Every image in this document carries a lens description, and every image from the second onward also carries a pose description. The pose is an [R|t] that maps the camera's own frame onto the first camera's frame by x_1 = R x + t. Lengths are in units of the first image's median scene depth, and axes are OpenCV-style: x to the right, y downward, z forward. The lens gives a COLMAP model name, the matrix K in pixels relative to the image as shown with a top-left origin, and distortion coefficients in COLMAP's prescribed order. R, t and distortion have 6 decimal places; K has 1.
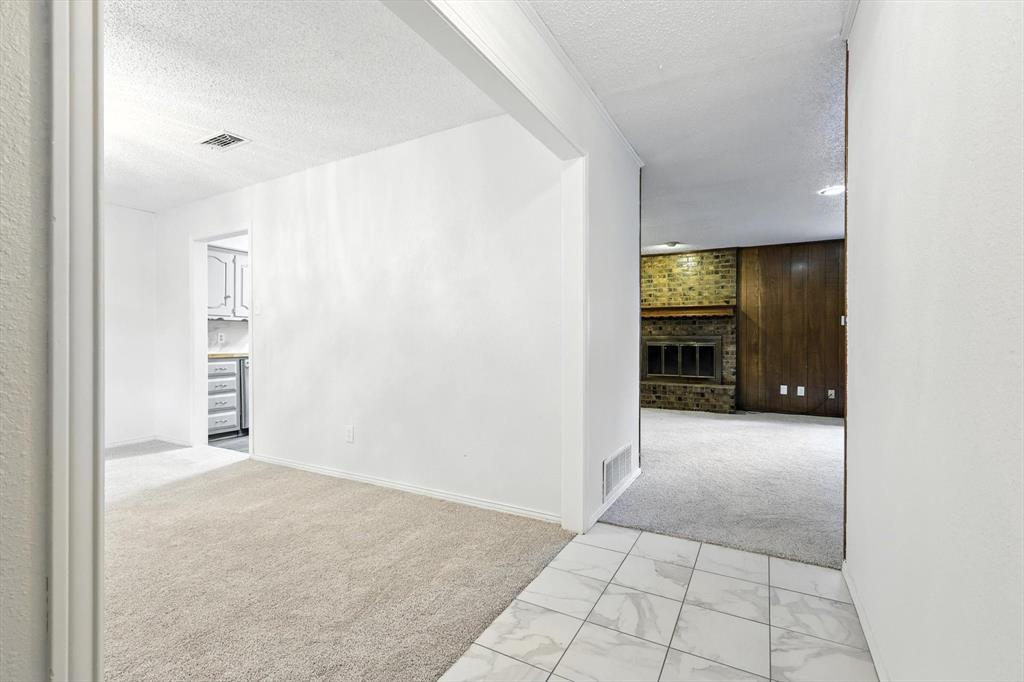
lens RADIAL K [[449.3, 0, 478.3], [0, 449.3, 331.4], [0, 0, 1]] dist [0.004251, -0.001574]
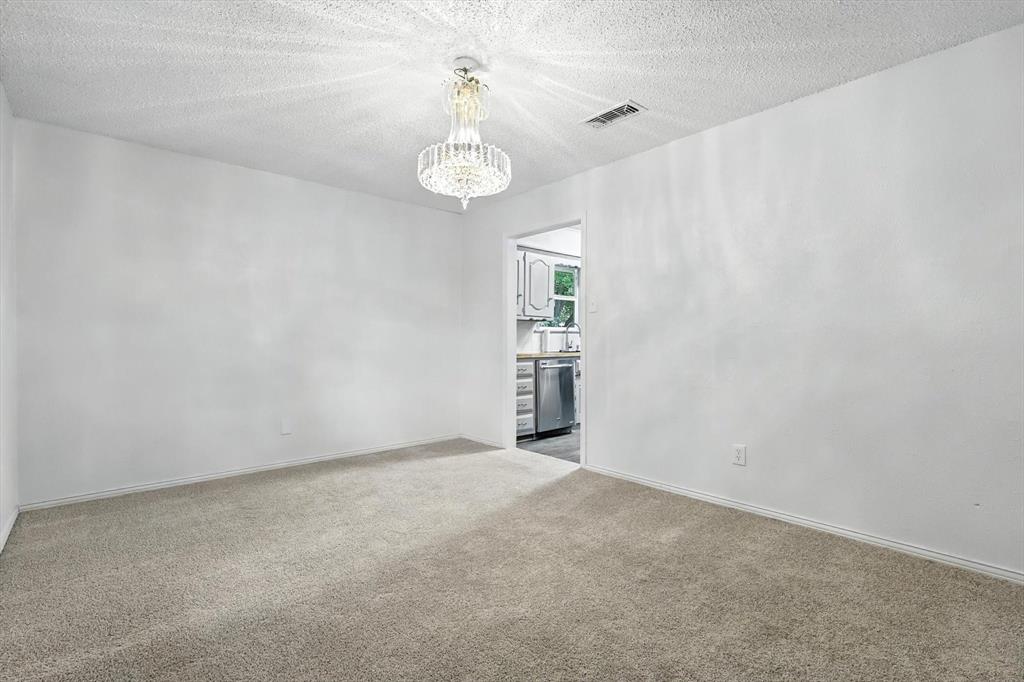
lens RADIAL K [[449.3, 0, 491.1], [0, 449.3, 335.4], [0, 0, 1]] dist [0.004251, -0.001574]
pose [[0.955356, 0.010953, -0.295253, -0.372712], [-0.011623, 0.999932, -0.000514, 0.012348], [0.295227, 0.003922, 0.955419, 0.060841]]
